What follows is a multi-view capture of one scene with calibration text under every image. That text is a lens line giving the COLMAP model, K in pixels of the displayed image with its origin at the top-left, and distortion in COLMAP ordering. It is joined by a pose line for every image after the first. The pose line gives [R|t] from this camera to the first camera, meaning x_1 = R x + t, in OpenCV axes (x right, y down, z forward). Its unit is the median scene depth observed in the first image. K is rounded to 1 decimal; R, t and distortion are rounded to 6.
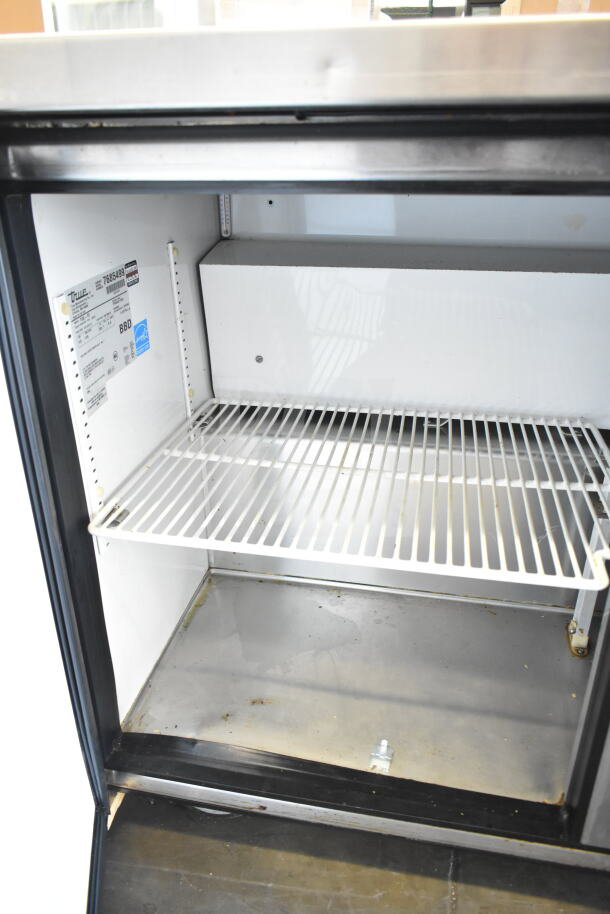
lens RADIAL K [[711.0, 0, 305.6], [0, 711.0, 458.6], [0, 0, 1]] dist [0.015628, 0.004486]
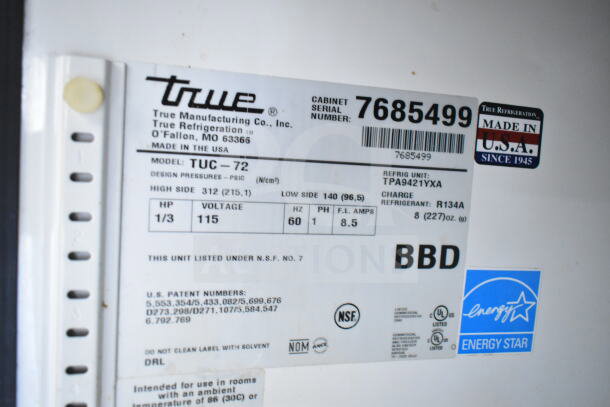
lens RADIAL K [[527.6, 0, 305.0], [0, 527.6, 203.7], [0, 0, 1]] dist [-0.001908, -0.000785]
pose [[0.456593, 0.121514, -0.881338, -0.048452], [-0.452410, 0.884698, -0.112402, -0.153448], [0.766060, 0.450048, 0.458922, 0.827138]]
